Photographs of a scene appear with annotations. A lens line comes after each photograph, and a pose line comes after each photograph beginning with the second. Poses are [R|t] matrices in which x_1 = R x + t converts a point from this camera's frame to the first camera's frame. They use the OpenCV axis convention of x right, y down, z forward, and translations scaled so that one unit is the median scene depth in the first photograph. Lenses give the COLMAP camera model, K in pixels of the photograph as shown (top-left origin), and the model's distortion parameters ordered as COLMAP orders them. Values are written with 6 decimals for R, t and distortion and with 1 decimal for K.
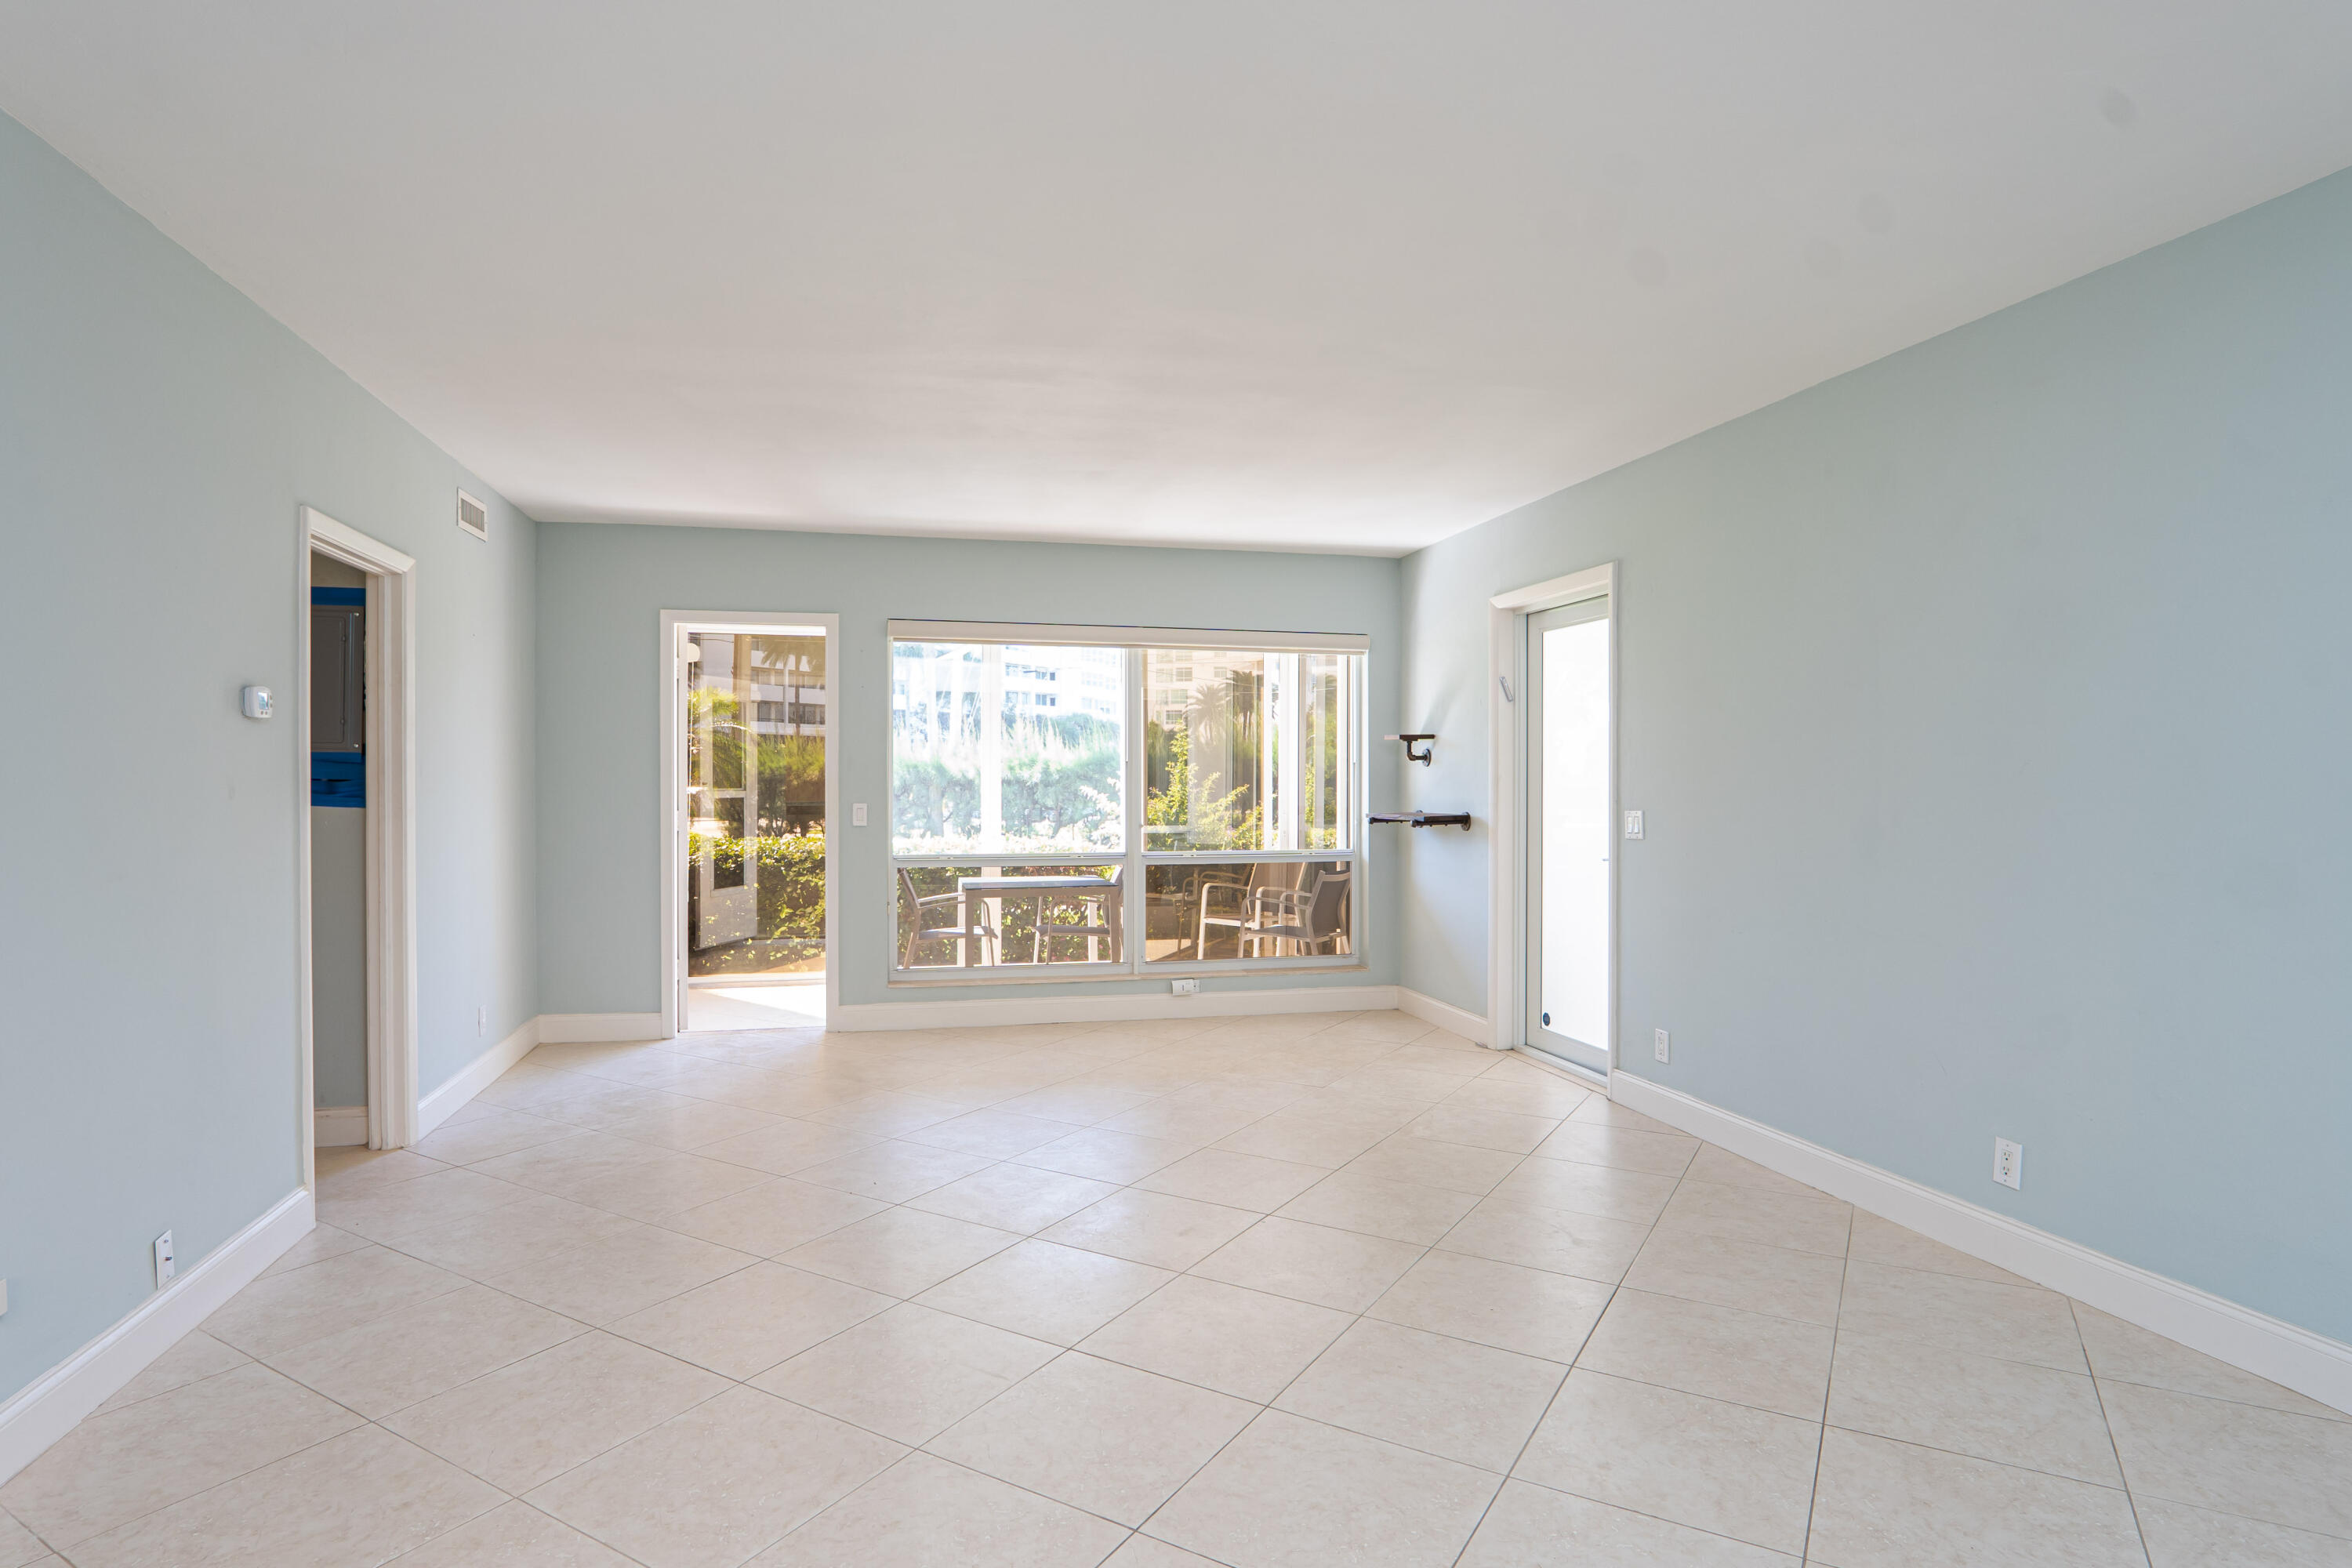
lens RADIAL K [[1239.9, 0, 1176.0], [0, 1239.9, 784.0], [0, 0, 1]] dist [-0.033380, 0.008148]
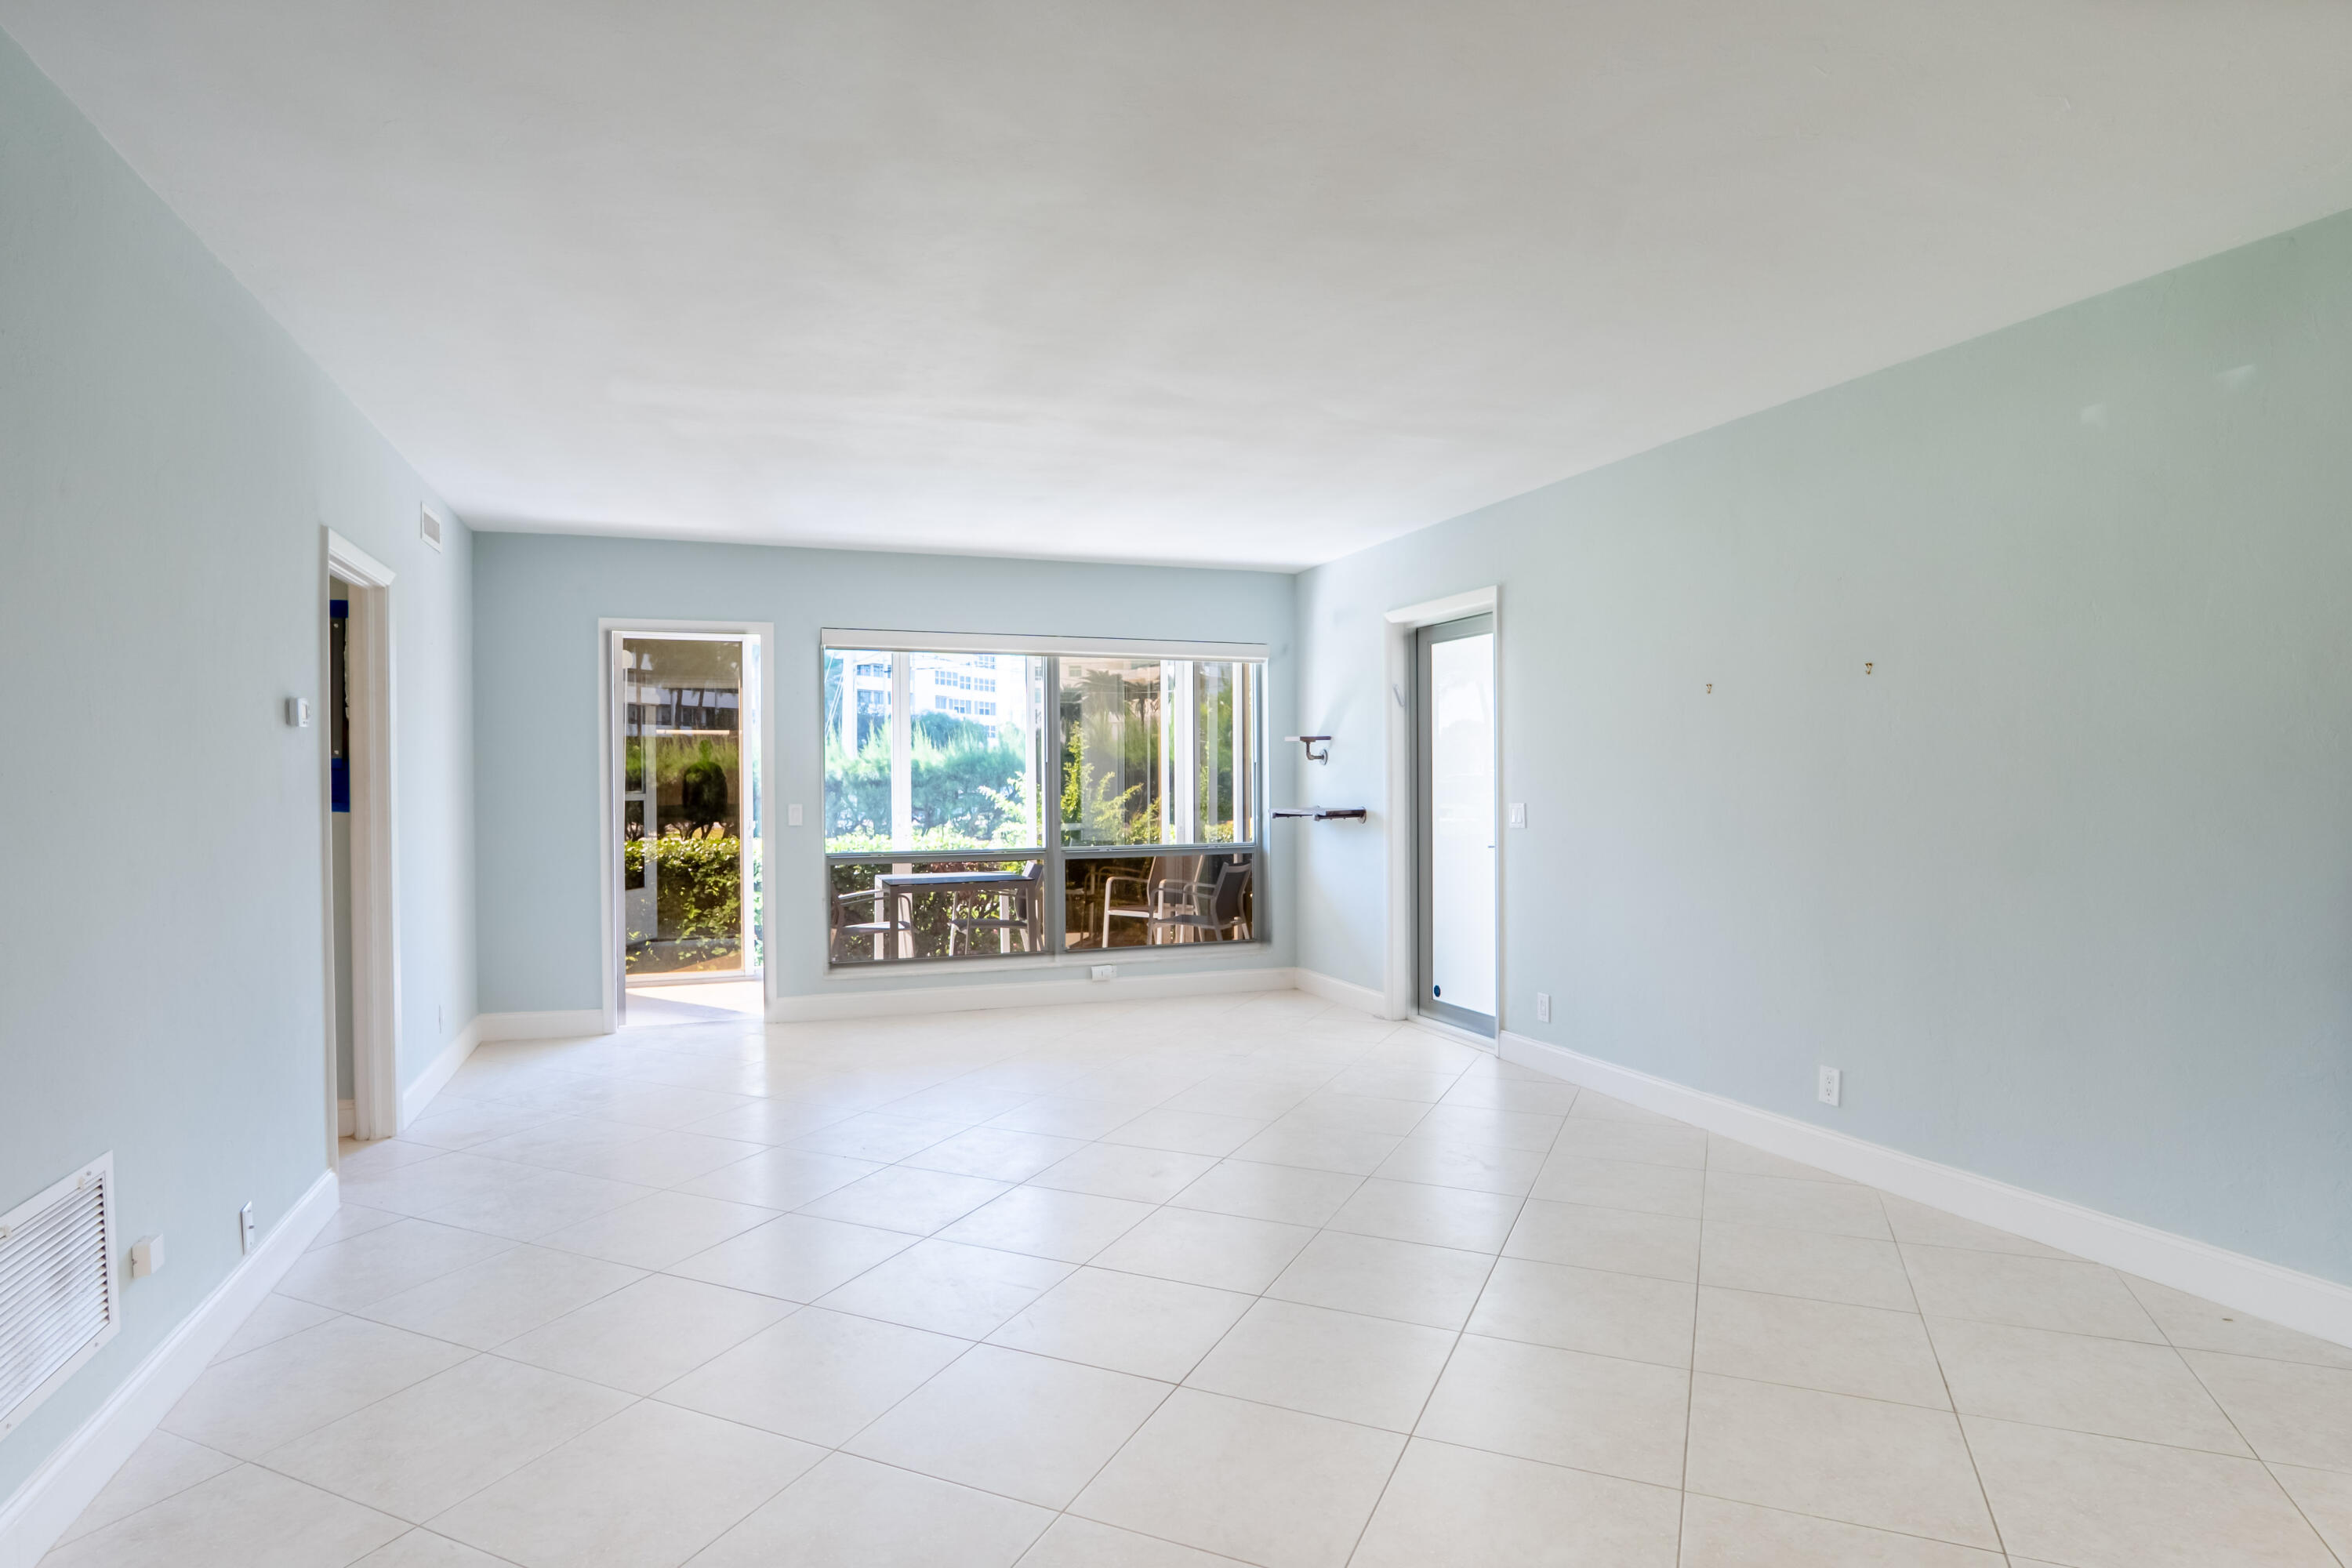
lens RADIAL K [[1239.9, 0, 1176.0], [0, 1239.9, 784.0], [0, 0, 1]] dist [-0.033380, 0.008148]
pose [[0.993173, -0.007946, 0.116380, -0.048967], [0.007861, 0.999968, 0.001187, 0.000054], [-0.116385, -0.000264, 0.993204, -0.065186]]
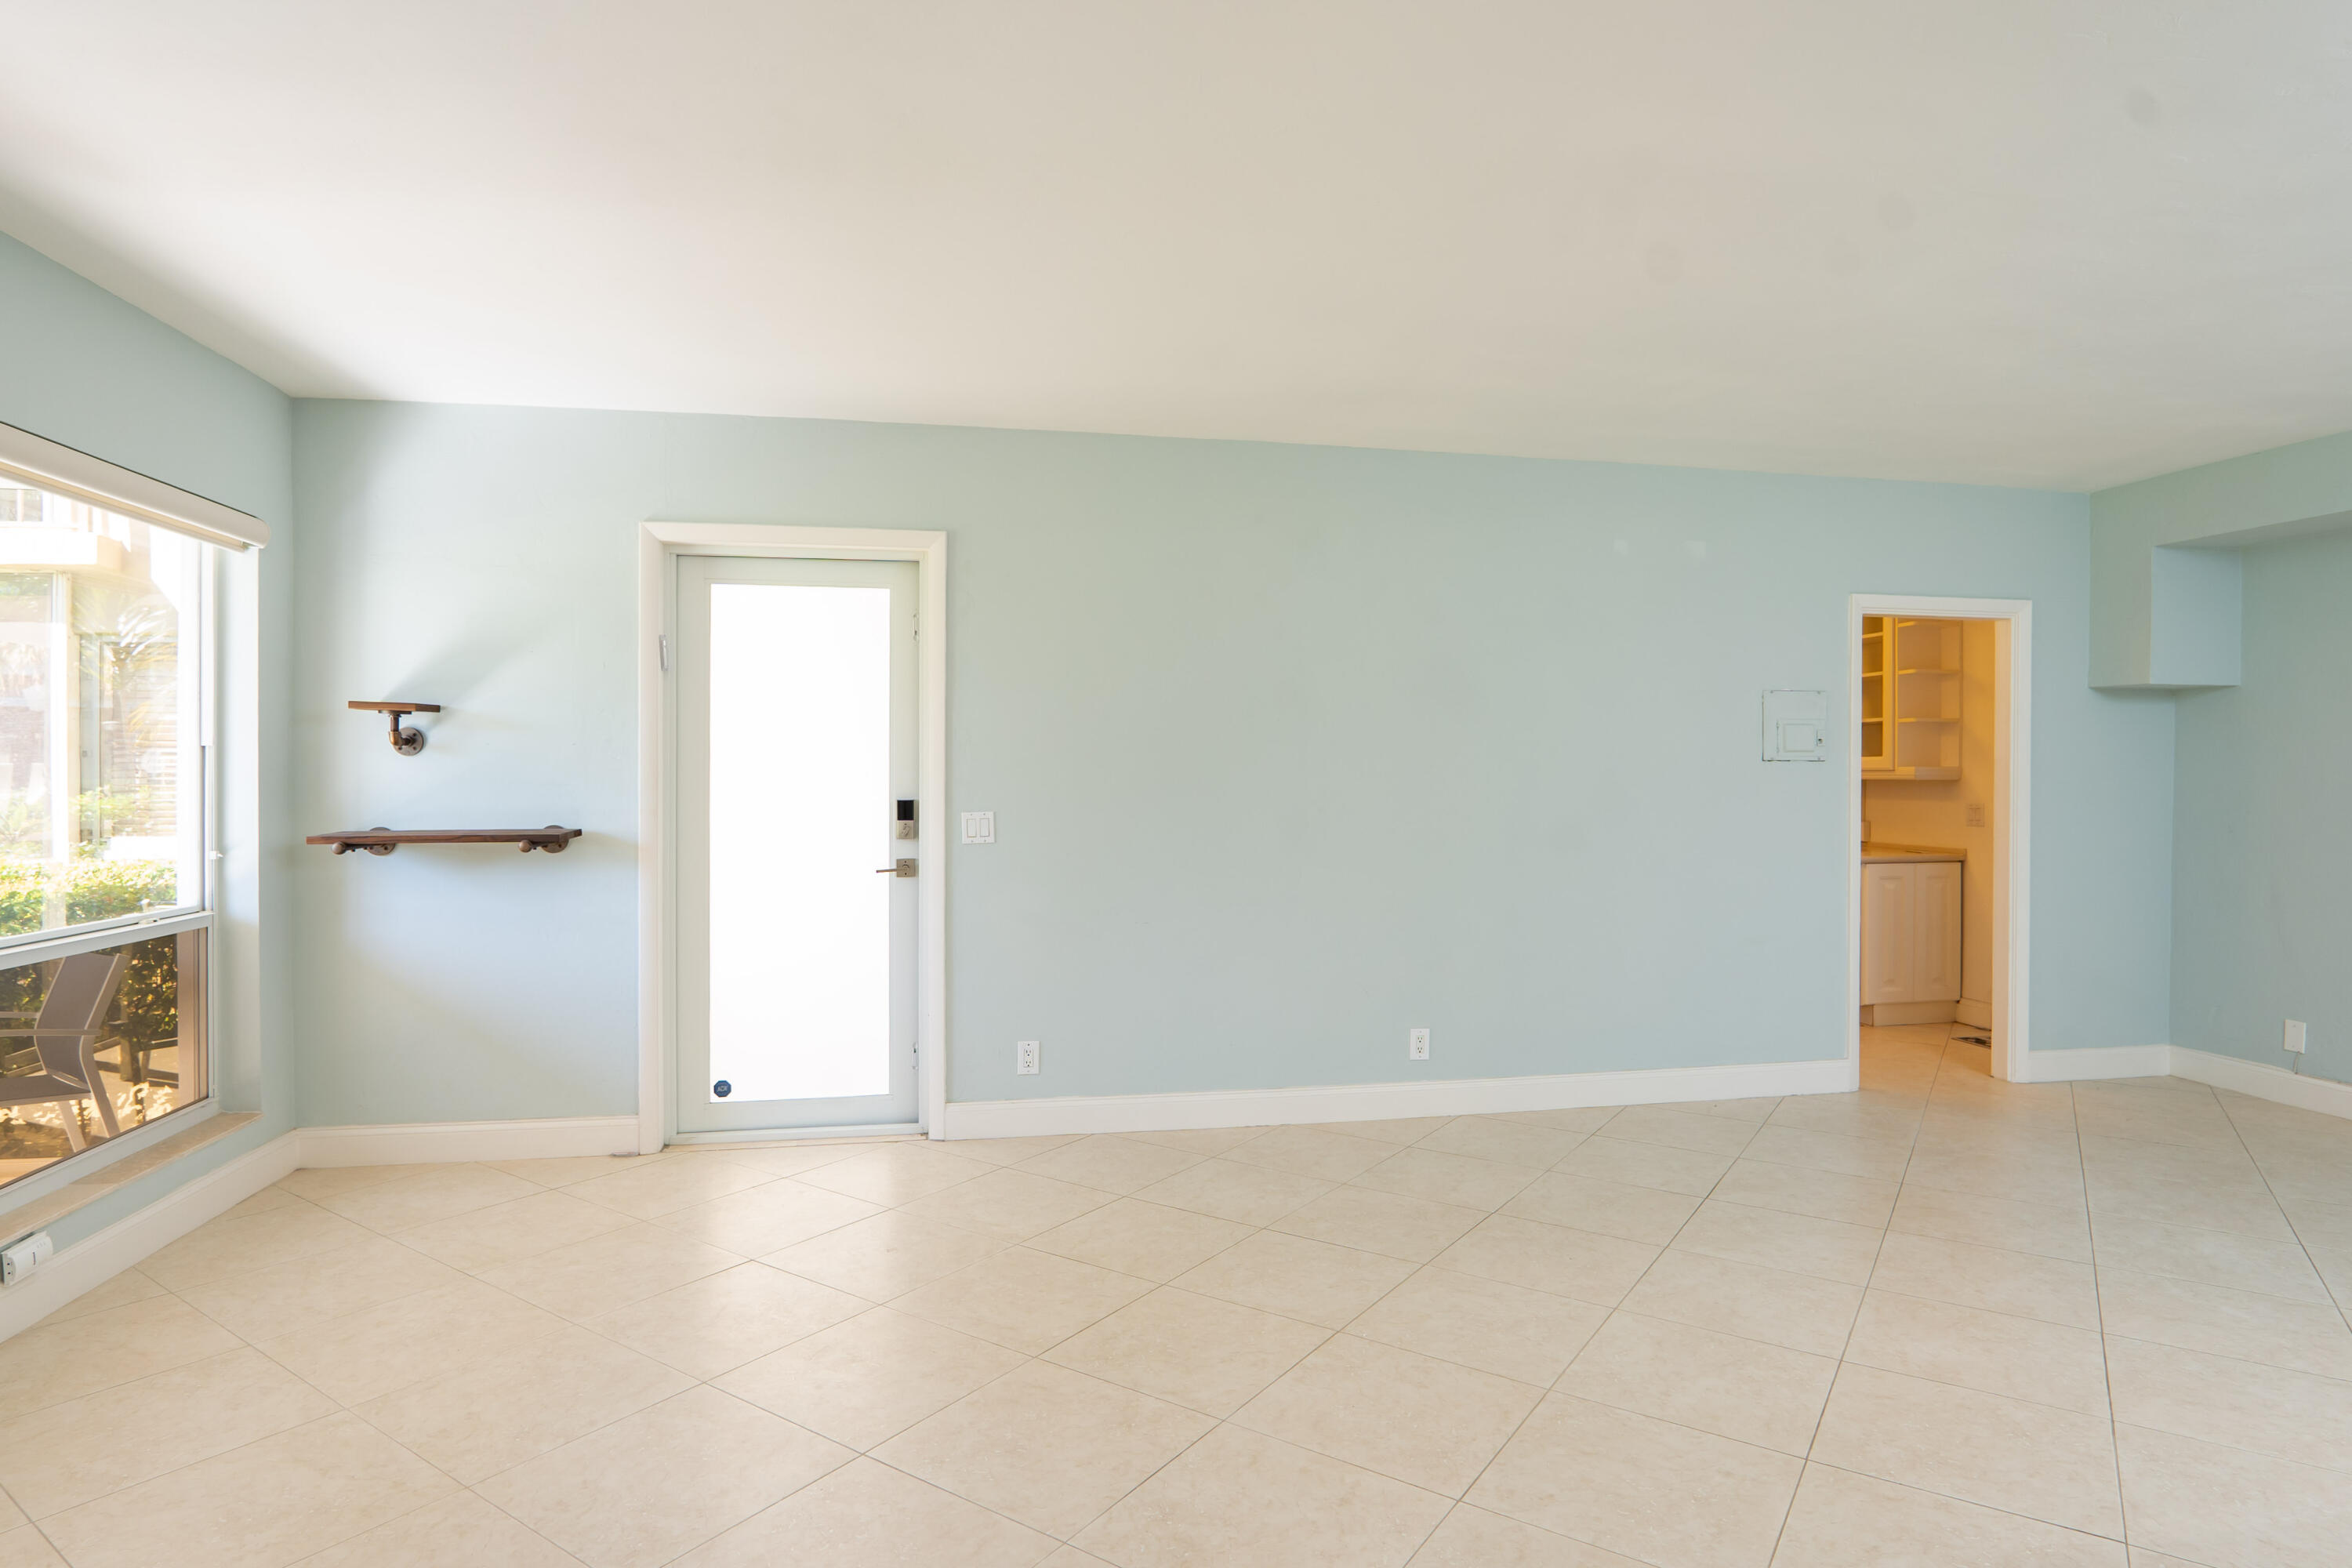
lens RADIAL K [[1239.9, 0, 1176.0], [0, 1239.9, 784.0], [0, 0, 1]] dist [-0.033380, 0.008148]
pose [[0.056437, 0.001835, 0.998404, -0.348941], [-0.000728, 0.999998, -0.001797, 0.000982], [-0.998406, -0.000625, 0.056438, 0.518812]]
